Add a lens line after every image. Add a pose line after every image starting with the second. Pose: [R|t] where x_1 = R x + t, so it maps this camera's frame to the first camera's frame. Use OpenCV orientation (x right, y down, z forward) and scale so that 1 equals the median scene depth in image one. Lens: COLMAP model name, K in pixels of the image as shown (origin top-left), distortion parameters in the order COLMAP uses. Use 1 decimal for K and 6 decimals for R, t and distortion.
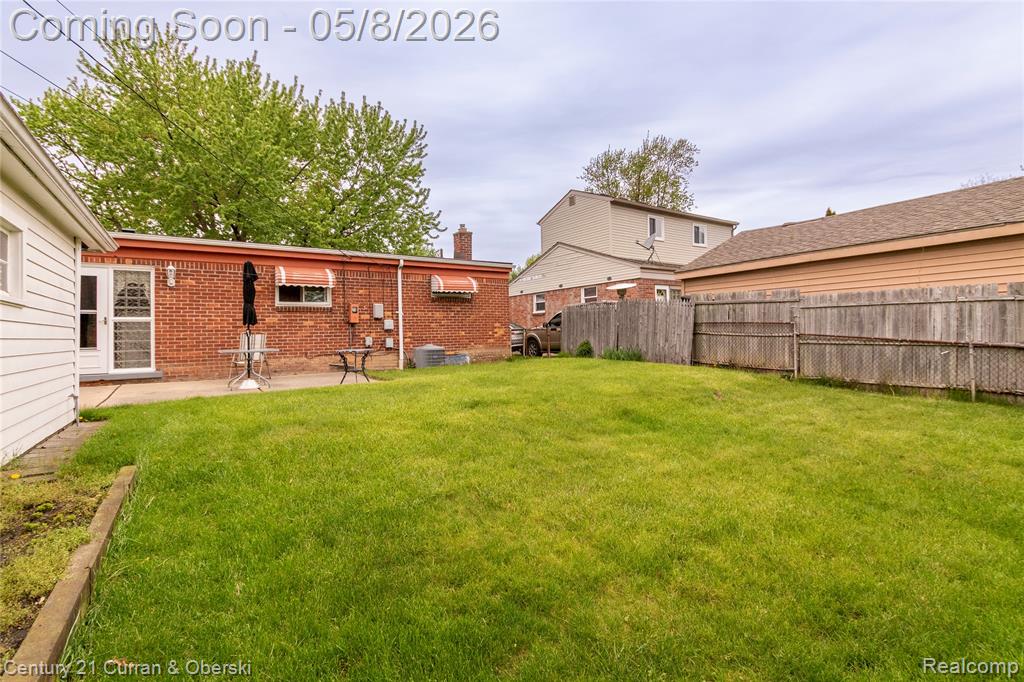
lens RADIAL K [[478.2, 0, 512.0], [0, 478.2, 341.0], [0, 0, 1]] dist [-0.001035, 0.000195]
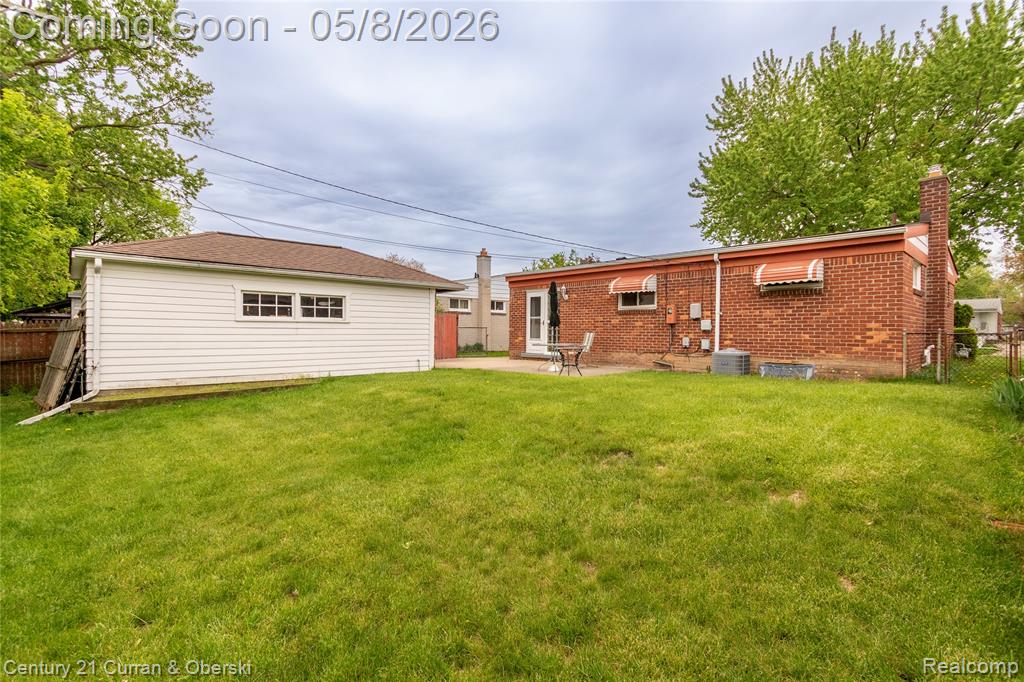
lens RADIAL K [[478.2, 0, 512.0], [0, 478.2, 341.0], [0, 0, 1]] dist [-0.001035, 0.000195]
pose [[0.169602, 0.038161, -0.984774, 0.606476], [-0.025790, 0.999080, 0.034273, -0.025308], [0.985175, 0.019585, 0.170430, 0.464732]]
